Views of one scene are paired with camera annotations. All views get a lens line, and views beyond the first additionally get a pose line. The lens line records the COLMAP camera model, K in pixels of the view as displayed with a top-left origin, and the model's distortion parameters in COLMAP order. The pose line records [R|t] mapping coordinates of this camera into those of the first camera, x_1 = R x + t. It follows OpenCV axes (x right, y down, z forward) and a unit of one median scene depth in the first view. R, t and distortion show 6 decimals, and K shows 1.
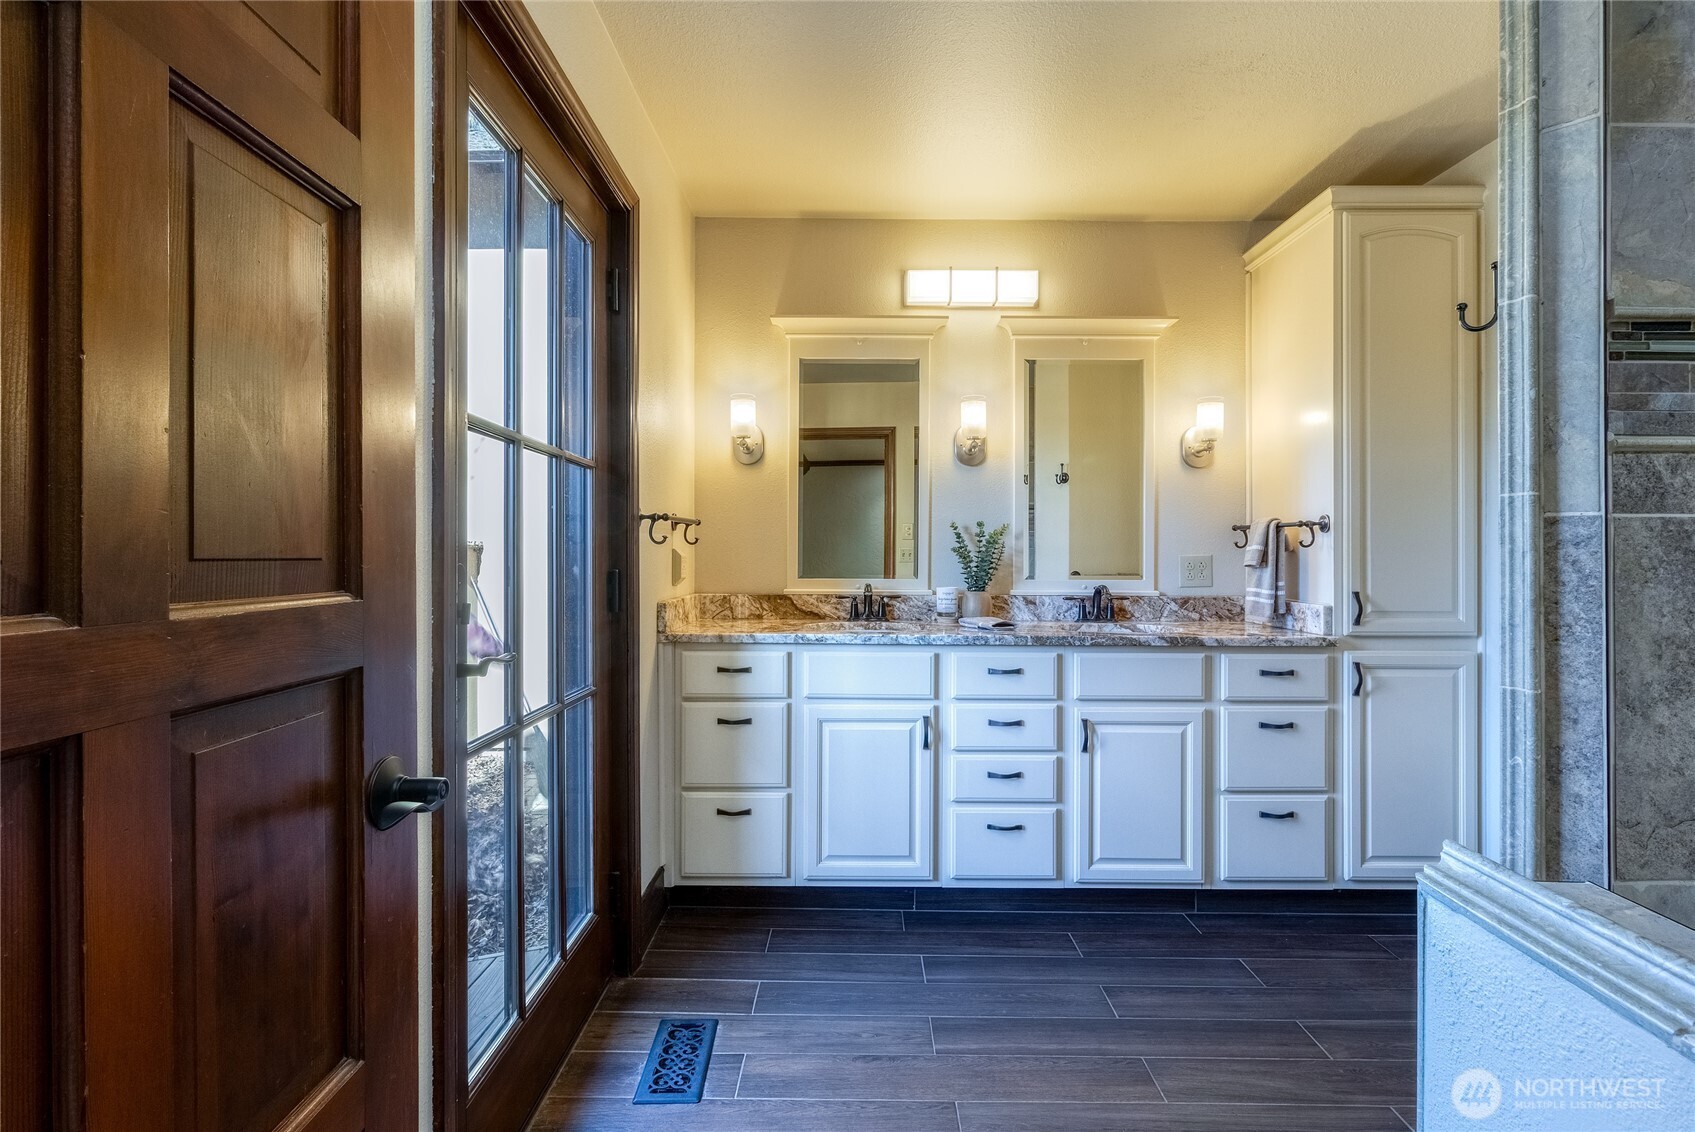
lens RADIAL K [[795.3, 0, 846.7], [0, 795.3, 560.2], [0, 0, 1]] dist [-0.001098, 0.001590]
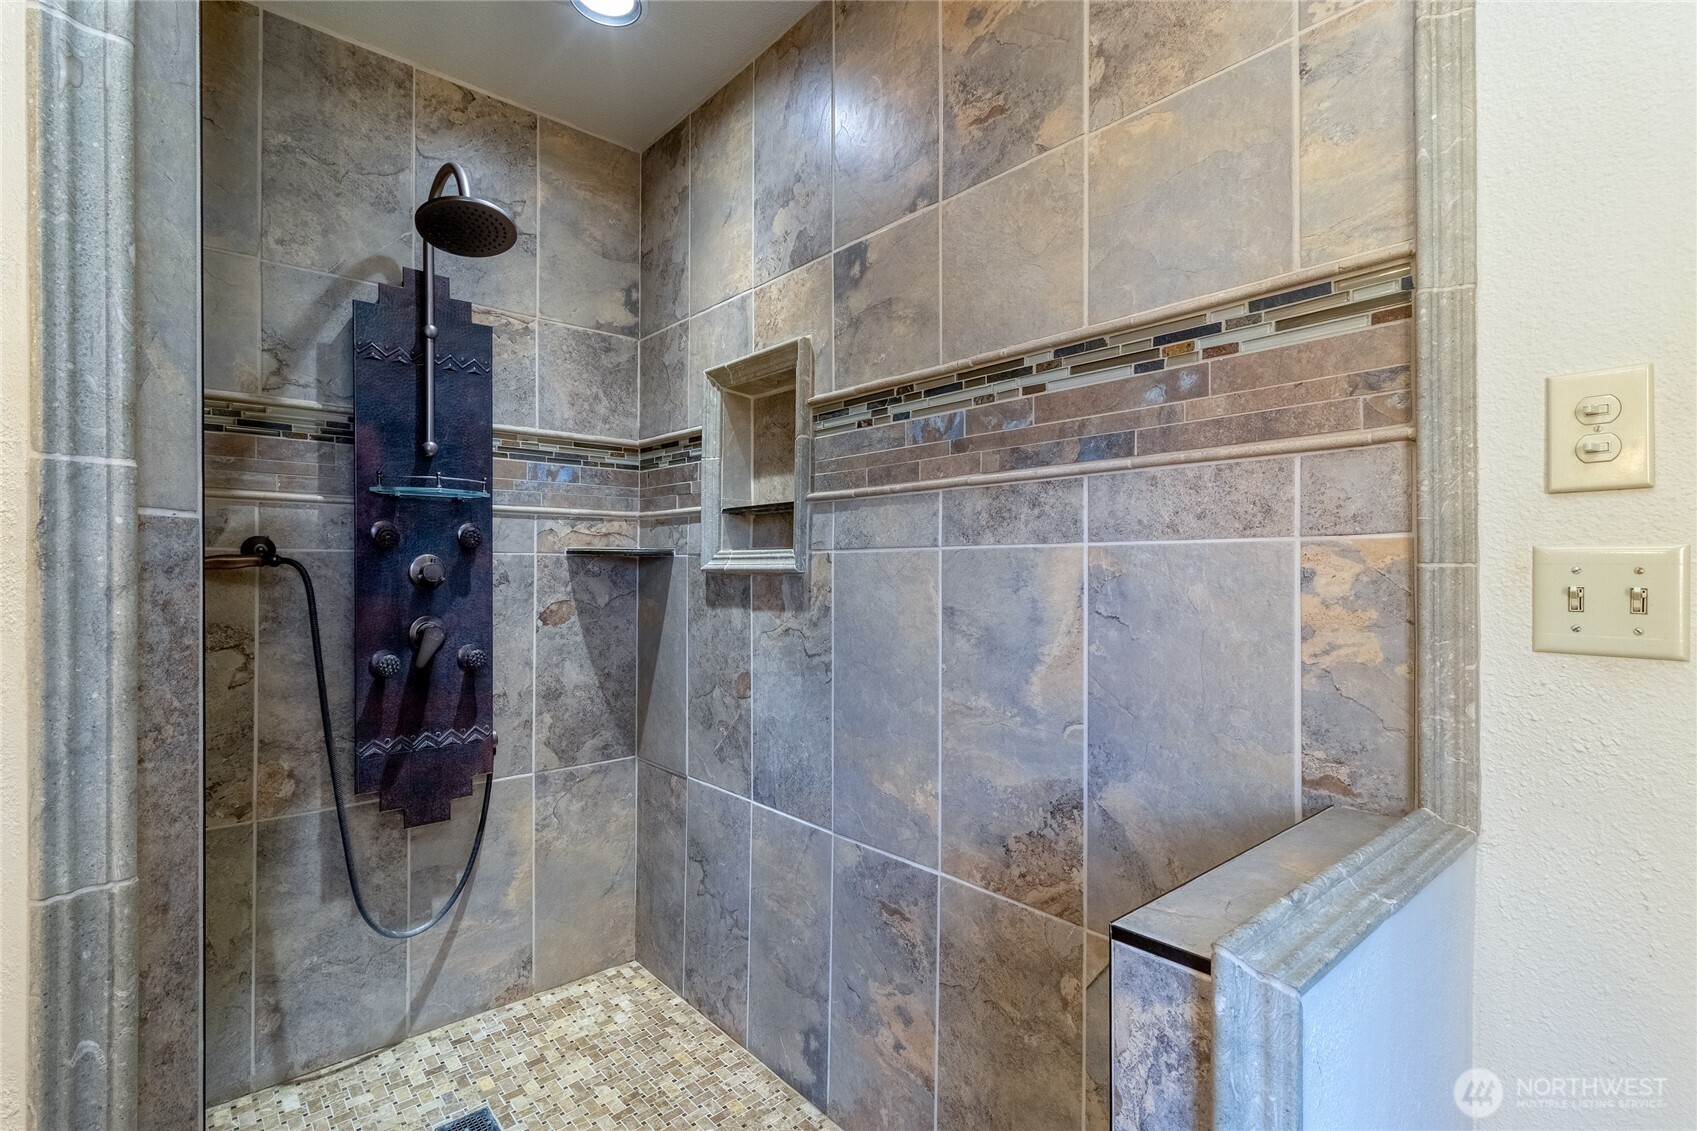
lens RADIAL K [[796.2, 0, 848.1], [0, 796.2, 566.0], [0, 0, 1]] dist [-0.001098, 0.001590]
pose [[-0.658881, 0.000618, 0.752247, 0.217521], [0.007809, 0.999951, 0.006018, -0.022038], [-0.752207, 0.009839, -0.658854, 0.969376]]
